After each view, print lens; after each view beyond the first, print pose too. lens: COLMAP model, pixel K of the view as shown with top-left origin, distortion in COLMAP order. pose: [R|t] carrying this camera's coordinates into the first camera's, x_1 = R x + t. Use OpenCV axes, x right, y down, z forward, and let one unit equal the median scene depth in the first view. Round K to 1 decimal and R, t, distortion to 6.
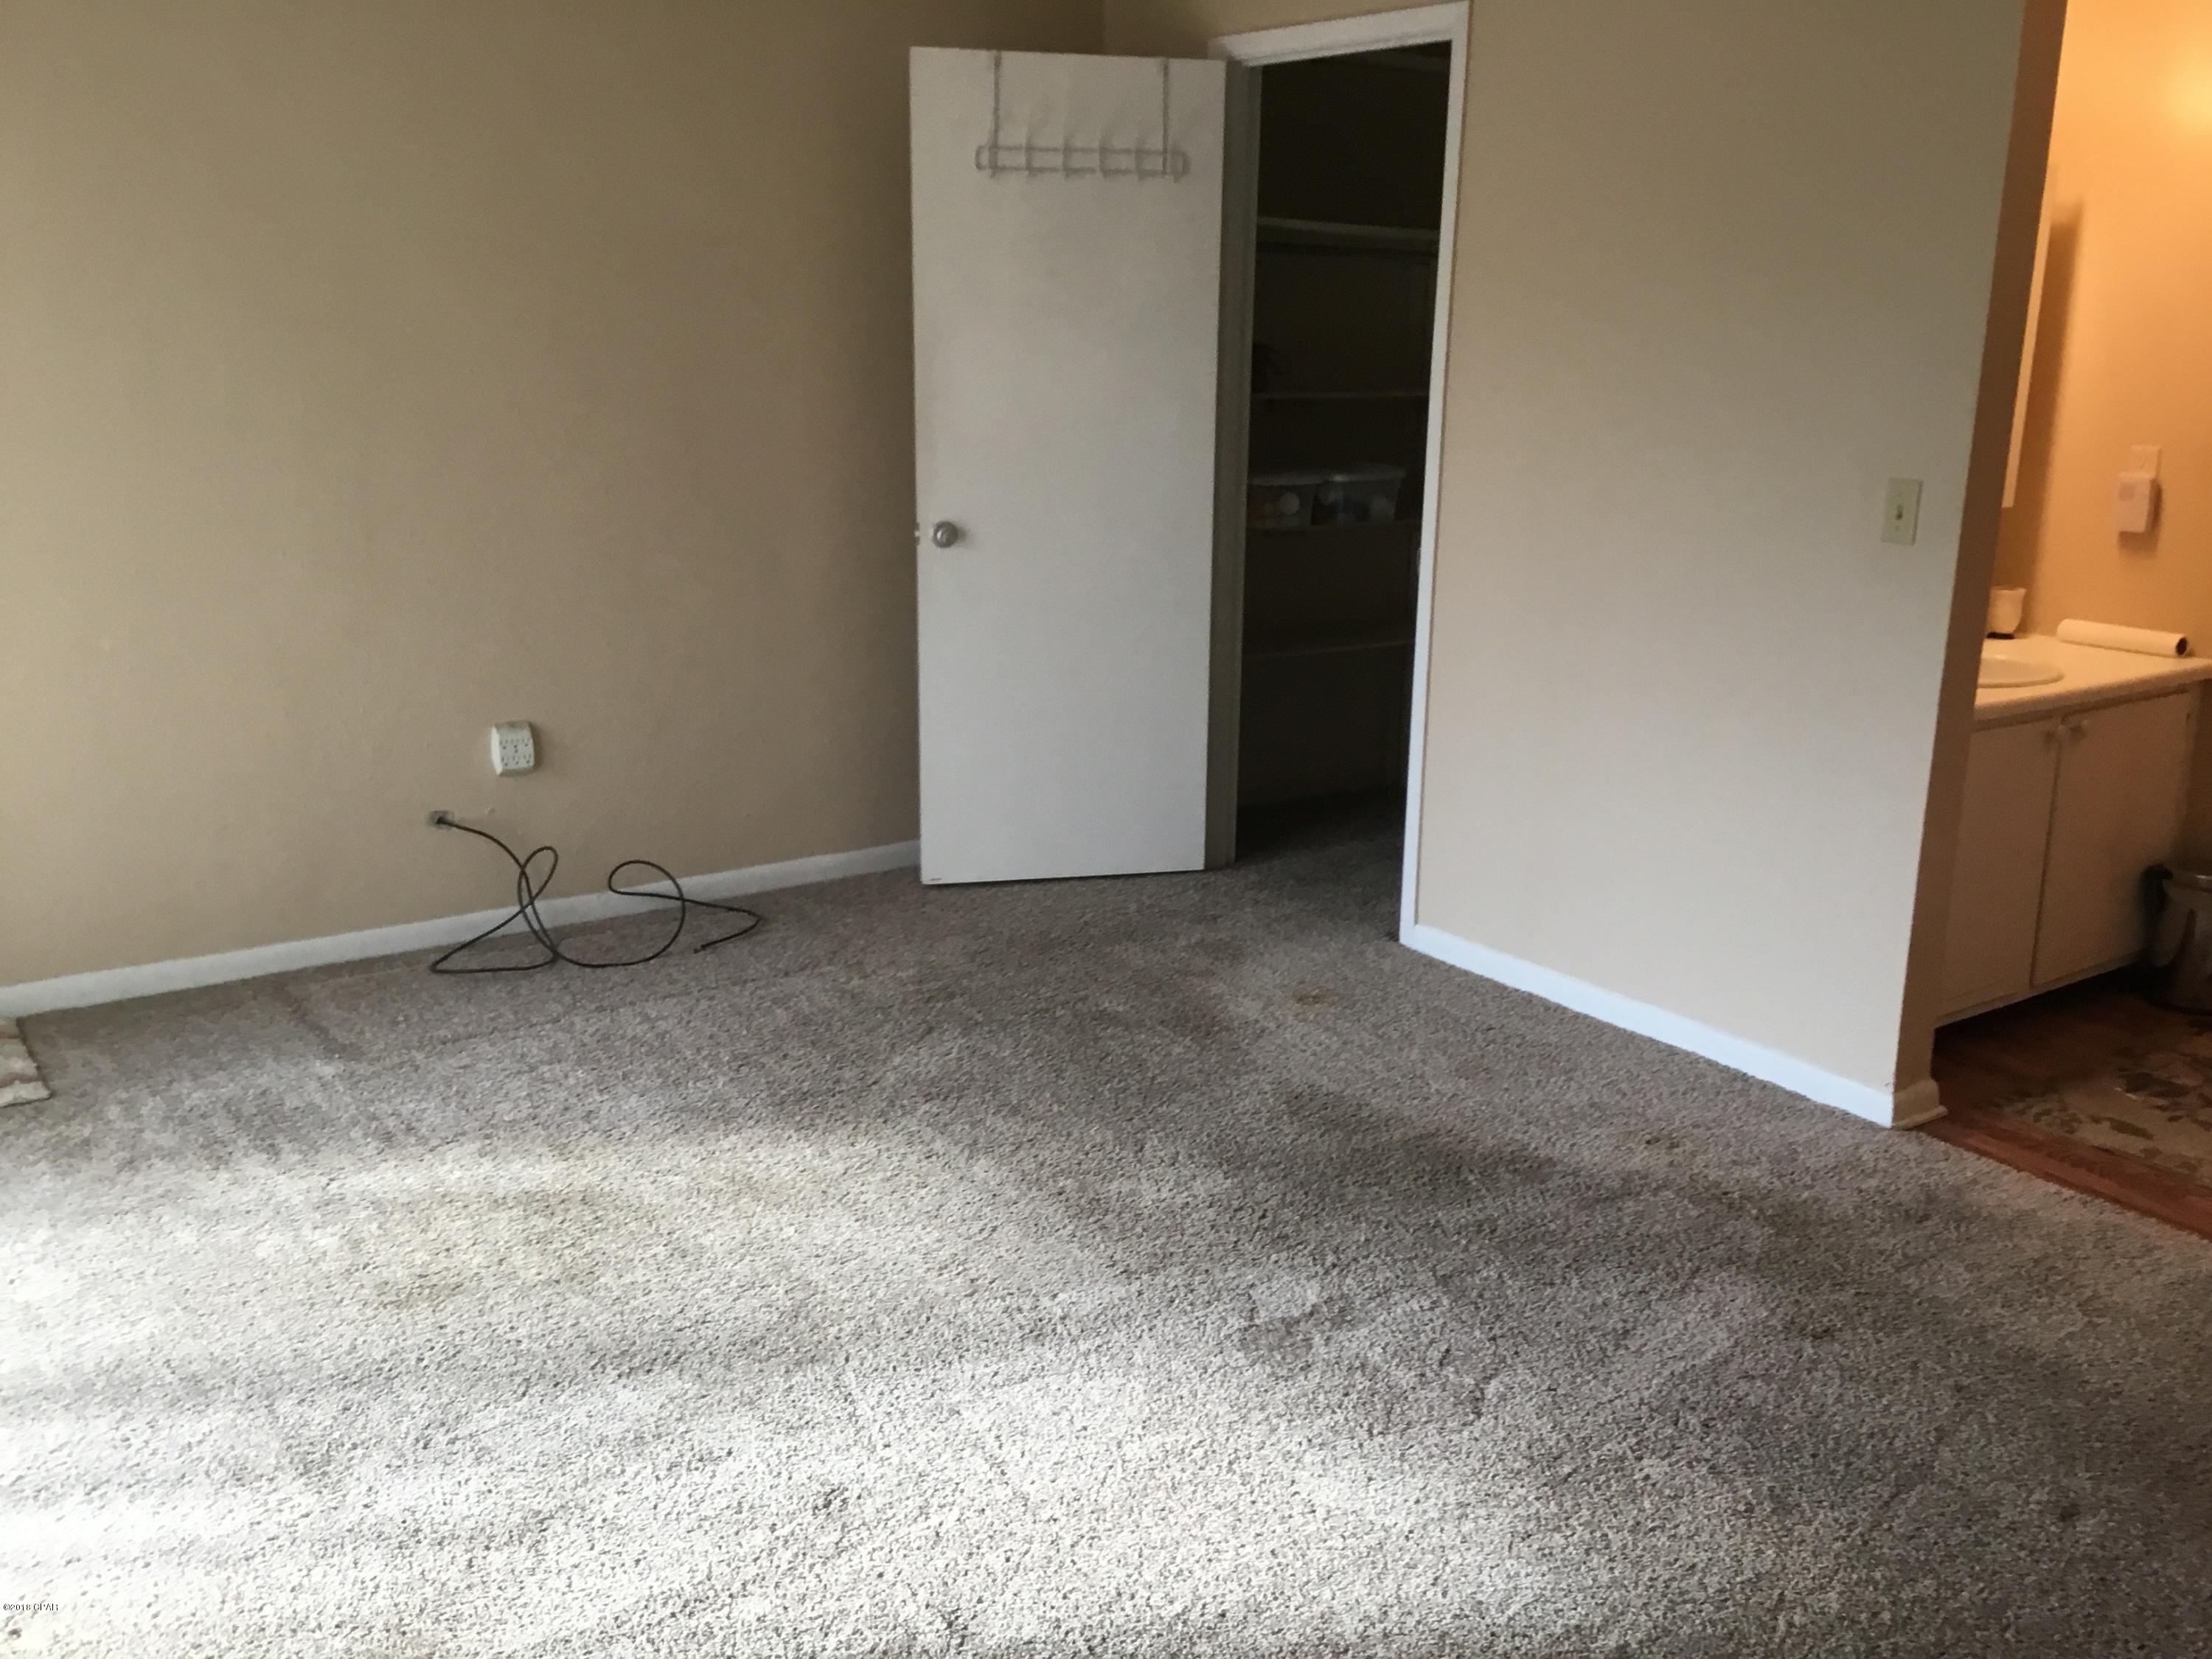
lens RADIAL K [[1975.9, 0, 1111.2], [0, 1975.9, 831.3], [0, 0, 1]] dist [0.101658, -0.167161]
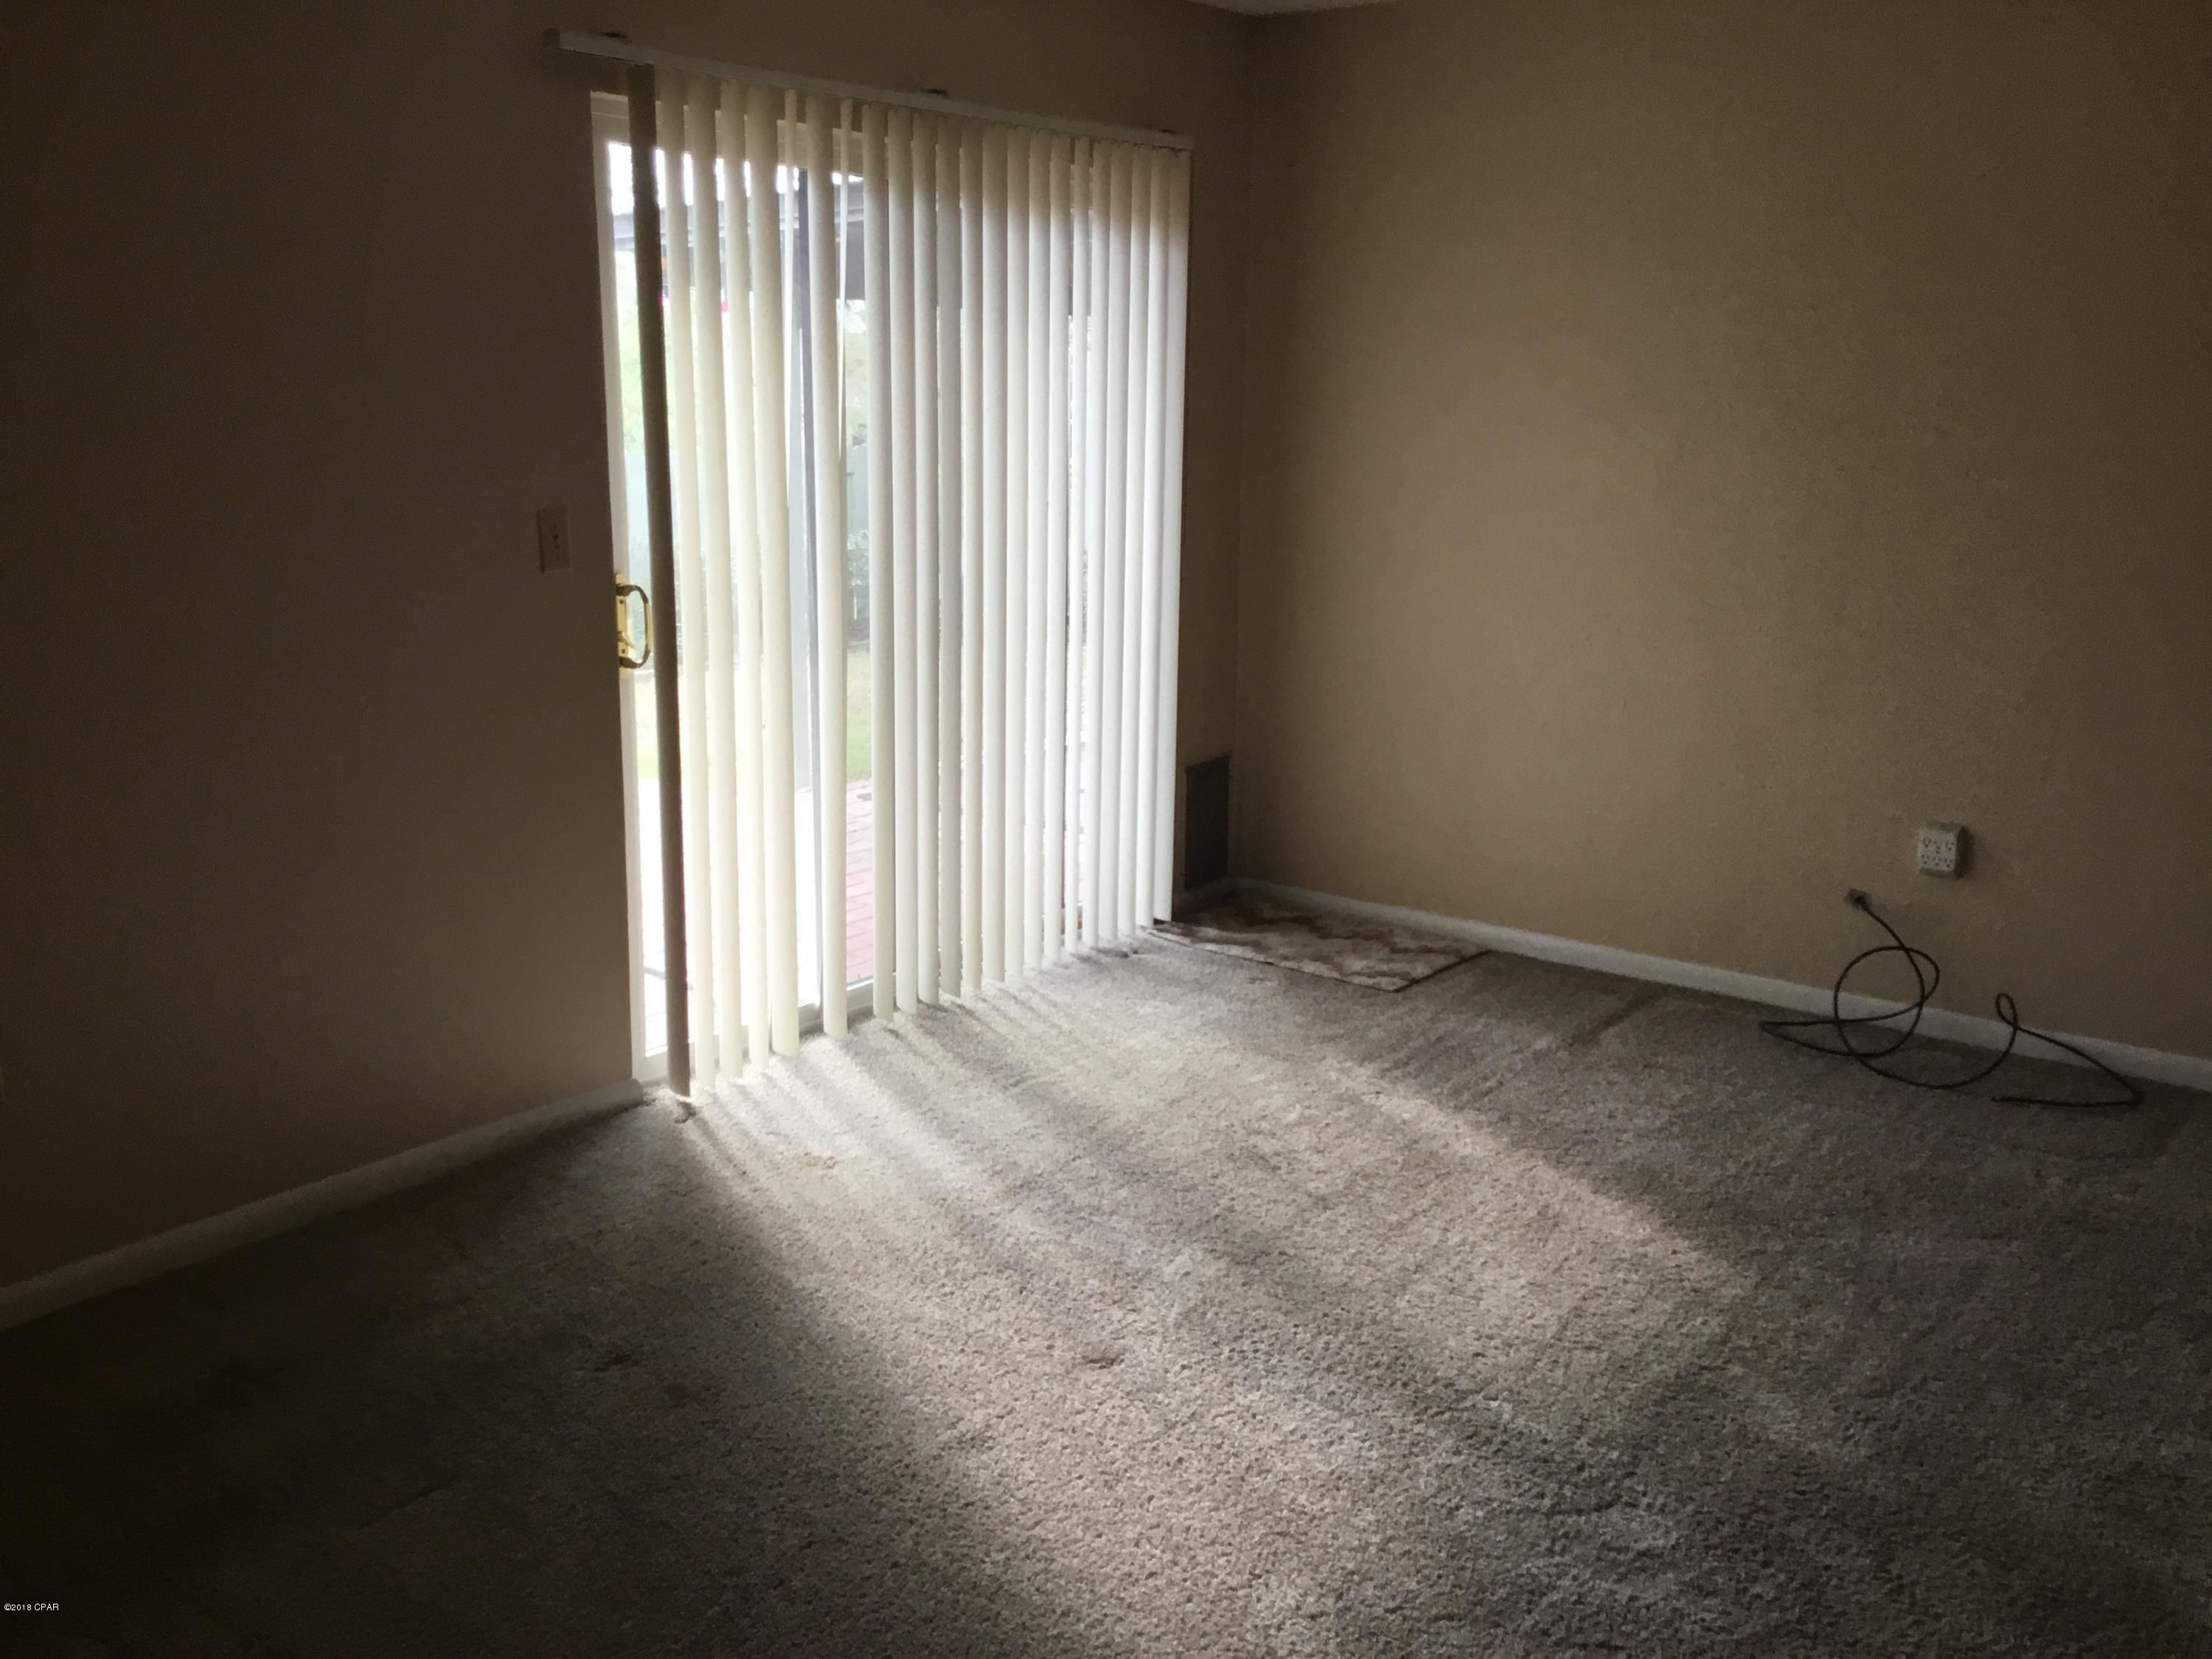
lens RADIAL K [[1975.9, 0, 1111.9], [0, 1975.9, 827.9], [0, 0, 1]] dist [0.101658, -0.167161]
pose [[0.285385, 0.196579, -0.938036, 0.642052], [-0.248861, 0.960368, 0.125547, -0.092943], [0.925540, 0.197611, 0.322996, 0.368951]]
